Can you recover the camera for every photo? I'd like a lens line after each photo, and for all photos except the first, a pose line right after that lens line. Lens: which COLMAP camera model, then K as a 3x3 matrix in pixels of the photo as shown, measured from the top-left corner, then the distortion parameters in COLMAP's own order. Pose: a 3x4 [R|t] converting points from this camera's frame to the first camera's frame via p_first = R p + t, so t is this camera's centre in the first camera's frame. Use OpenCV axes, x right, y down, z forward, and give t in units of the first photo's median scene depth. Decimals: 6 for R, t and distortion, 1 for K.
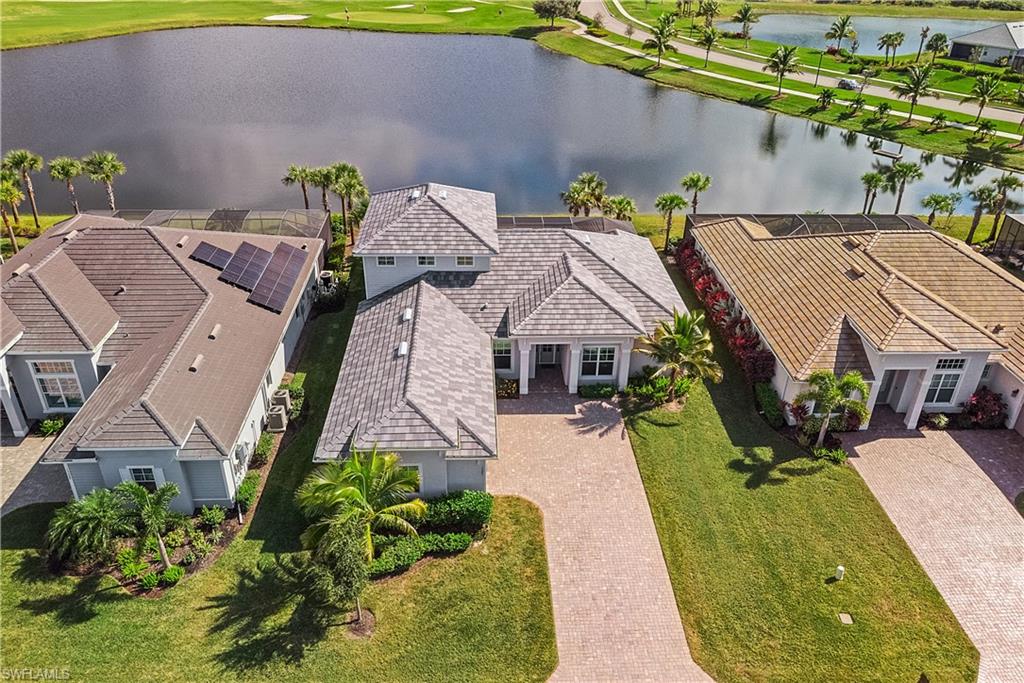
lens RADIAL K [[774.8, 0, 512.0], [0, 774.8, 341.5], [0, 0, 1]] dist [-0.001235, 0.012667]
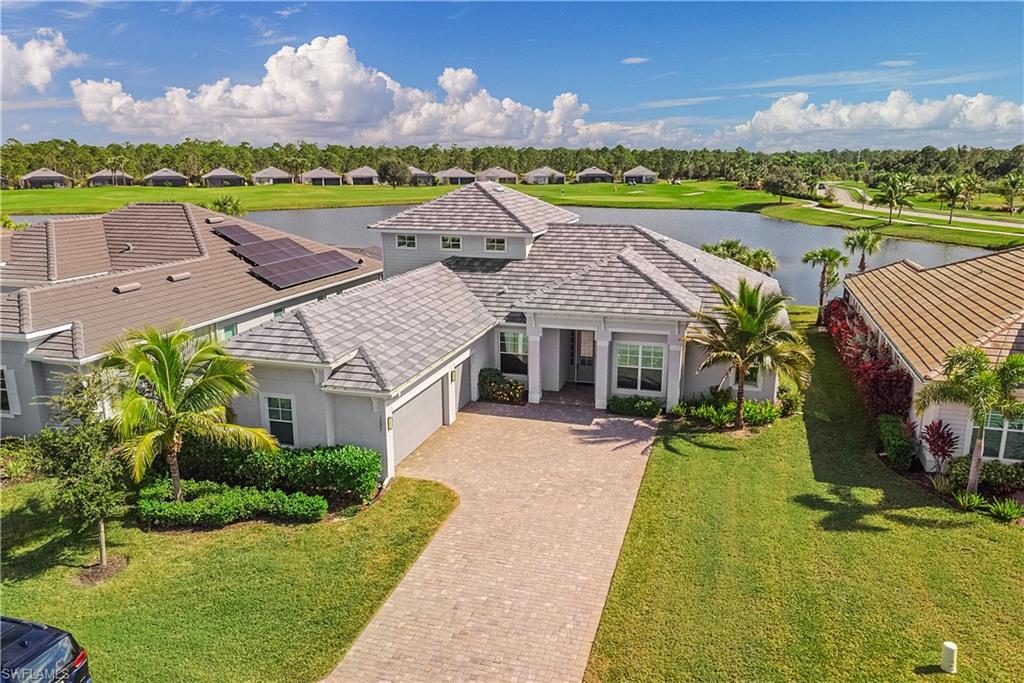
lens RADIAL K [[774.8, 0, 512.0], [0, 774.8, 341.5], [0, 0, 1]] dist [-0.001235, 0.012667]
pose [[0.944618, 0.057244, -0.323140, 0.237998], [-0.145486, 0.955667, -0.255996, 0.210656], [0.294160, 0.288831, 0.911069, 0.318849]]
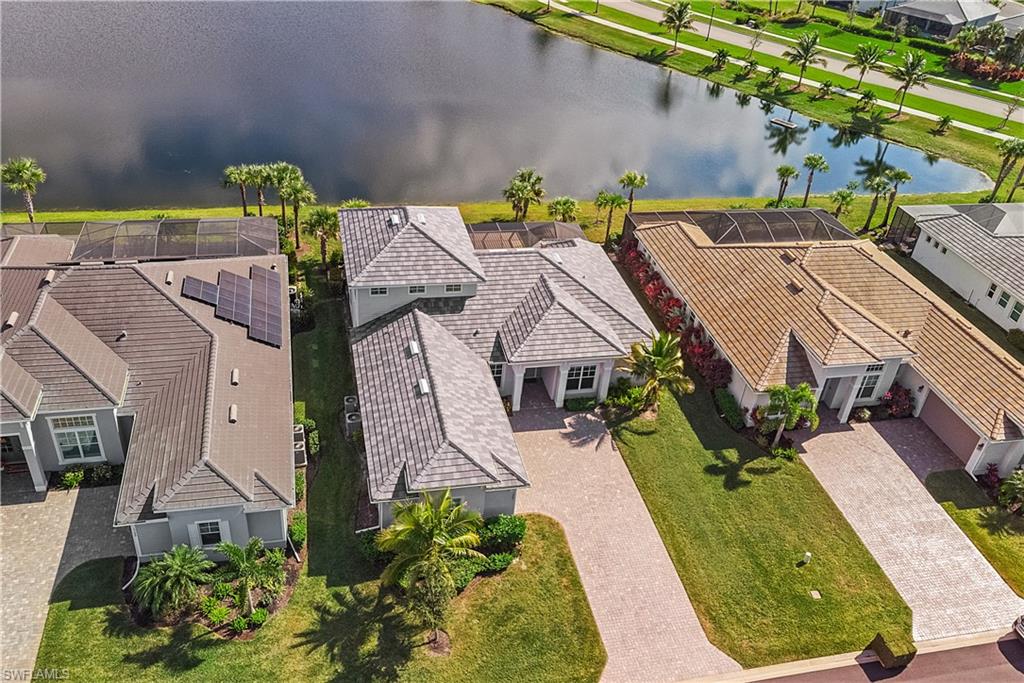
lens RADIAL K [[858.4, 0, 512.0], [0, 858.4, 341.5], [0, 0, 1]] dist [0.013876, -0.046100]
pose [[0.981677, -0.046858, 0.184701, -0.216142], [0.030866, 0.995596, 0.088524, -0.141469], [-0.188036, -0.081201, 0.978800, -0.179468]]
